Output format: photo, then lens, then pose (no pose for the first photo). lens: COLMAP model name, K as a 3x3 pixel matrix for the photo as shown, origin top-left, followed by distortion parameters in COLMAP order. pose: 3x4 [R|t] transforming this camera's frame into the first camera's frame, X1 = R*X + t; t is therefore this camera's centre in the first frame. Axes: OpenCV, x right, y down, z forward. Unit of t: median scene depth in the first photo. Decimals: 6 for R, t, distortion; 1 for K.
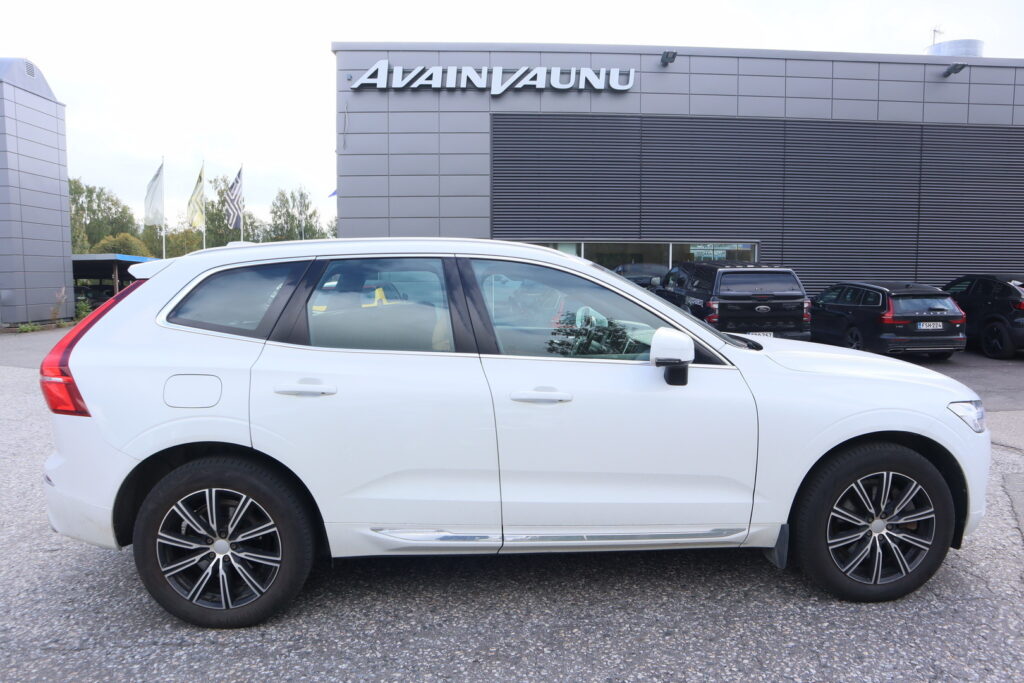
lens RADIAL K [[693.1, 0, 512.0], [0, 693.1, 341.5], [0, 0, 1]] dist [-0.111970, 0.062750]
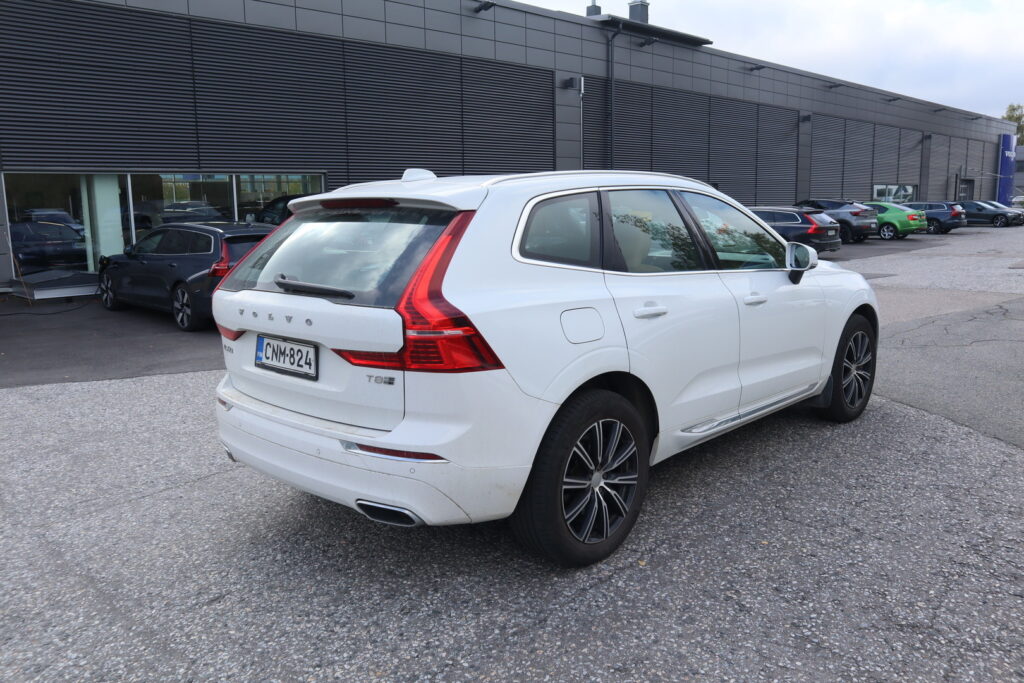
lens RADIAL K [[792.4, 0, 512.0], [0, 792.4, 341.5], [0, 0, 1]] dist [-0.067407, 0.003984]
pose [[0.742472, -0.126233, 0.657876, -1.251636], [0.081077, 0.991799, 0.098803, -0.023468], [-0.664953, -0.020020, 0.746617, 0.212950]]
